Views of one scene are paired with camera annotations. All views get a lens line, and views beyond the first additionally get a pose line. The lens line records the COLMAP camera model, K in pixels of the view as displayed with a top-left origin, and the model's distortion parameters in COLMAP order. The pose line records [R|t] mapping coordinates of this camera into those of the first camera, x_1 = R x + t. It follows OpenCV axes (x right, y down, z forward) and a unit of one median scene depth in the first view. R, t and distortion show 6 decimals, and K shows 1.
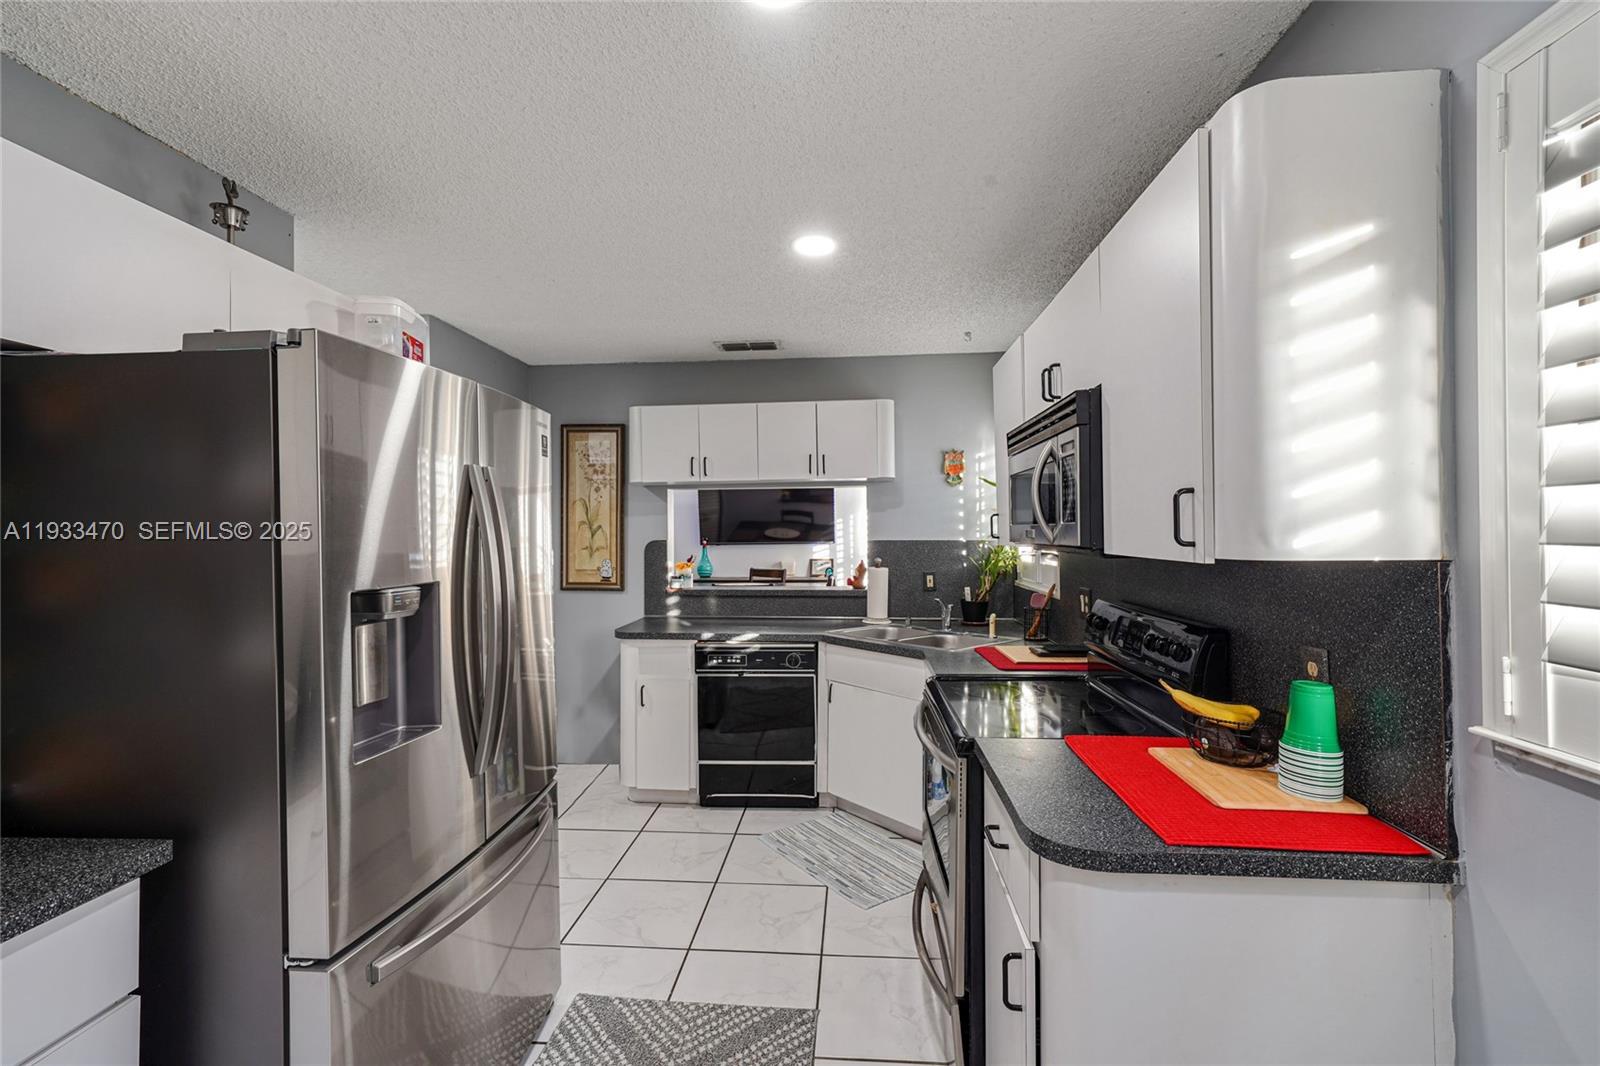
lens RADIAL K [[705.9, 0, 800.0], [0, 705.9, 533.0], [0, 0, 1]] dist [0.003000, 0.001420]
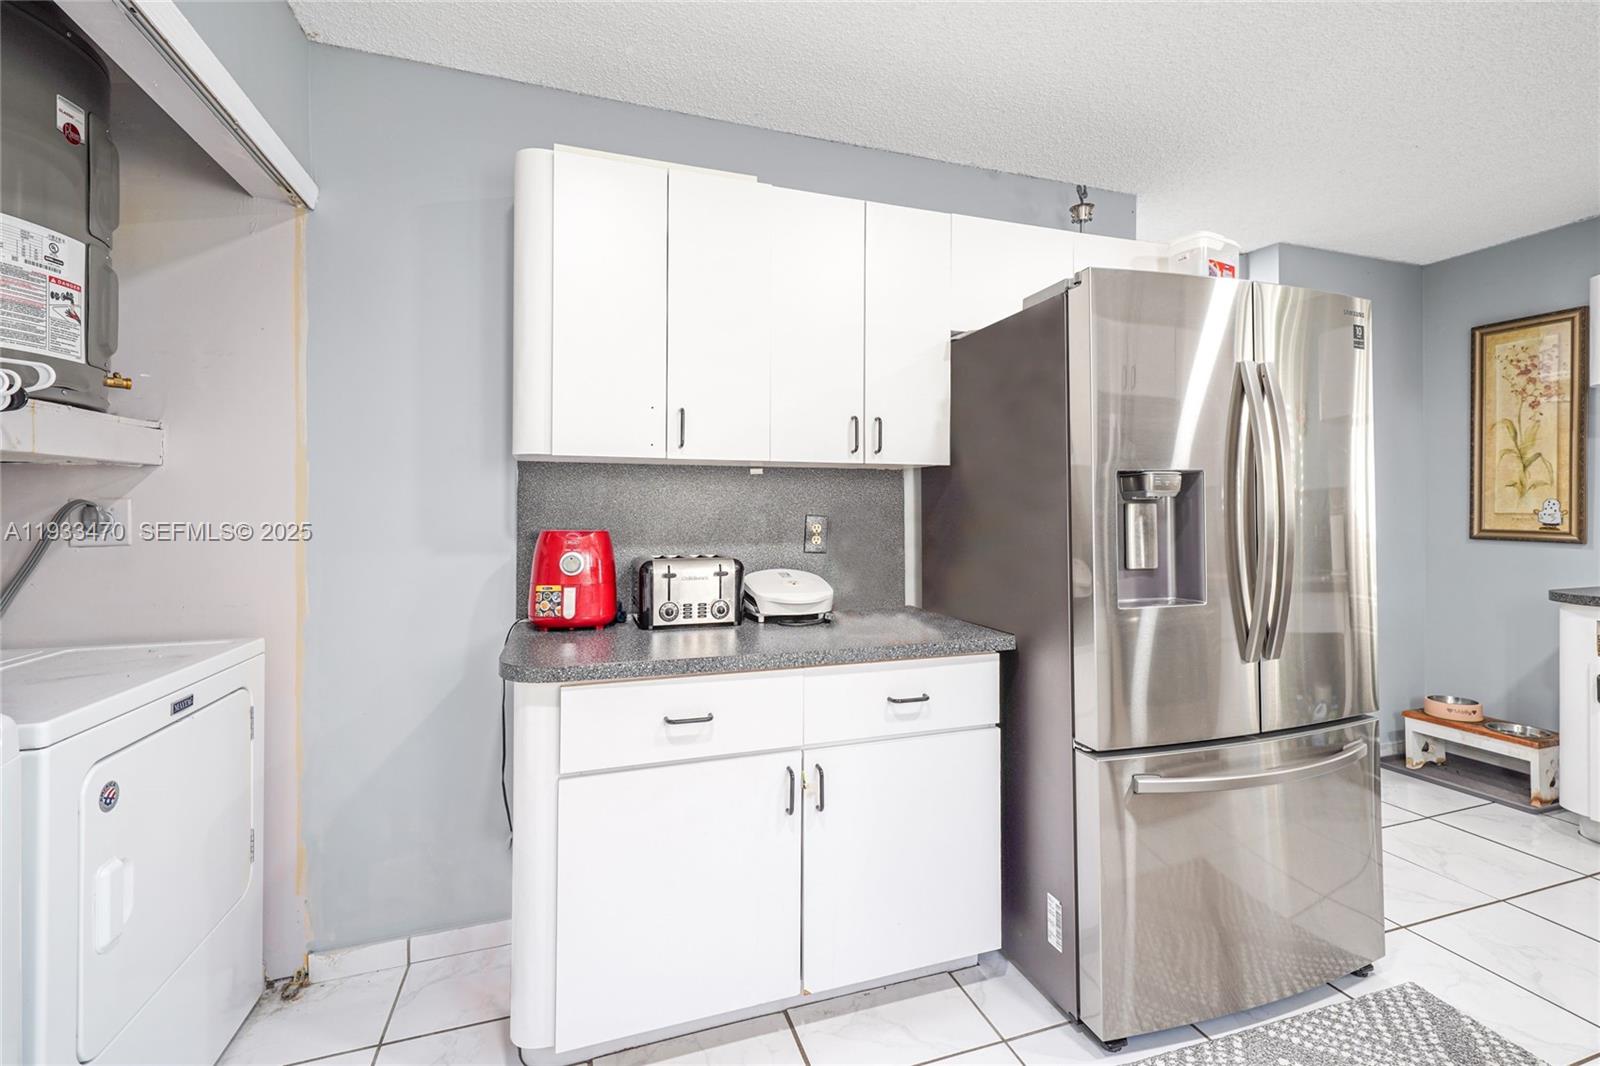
lens RADIAL K [[705.9, 0, 800.0], [0, 705.9, 533.0], [0, 0, 1]] dist [0.003000, 0.001420]
pose [[0.377217, 0.028376, -0.925690, 0.210234], [-0.007999, 0.999593, 0.027382, 0.106160], [0.926090, -0.002924, 0.377290, -0.003255]]
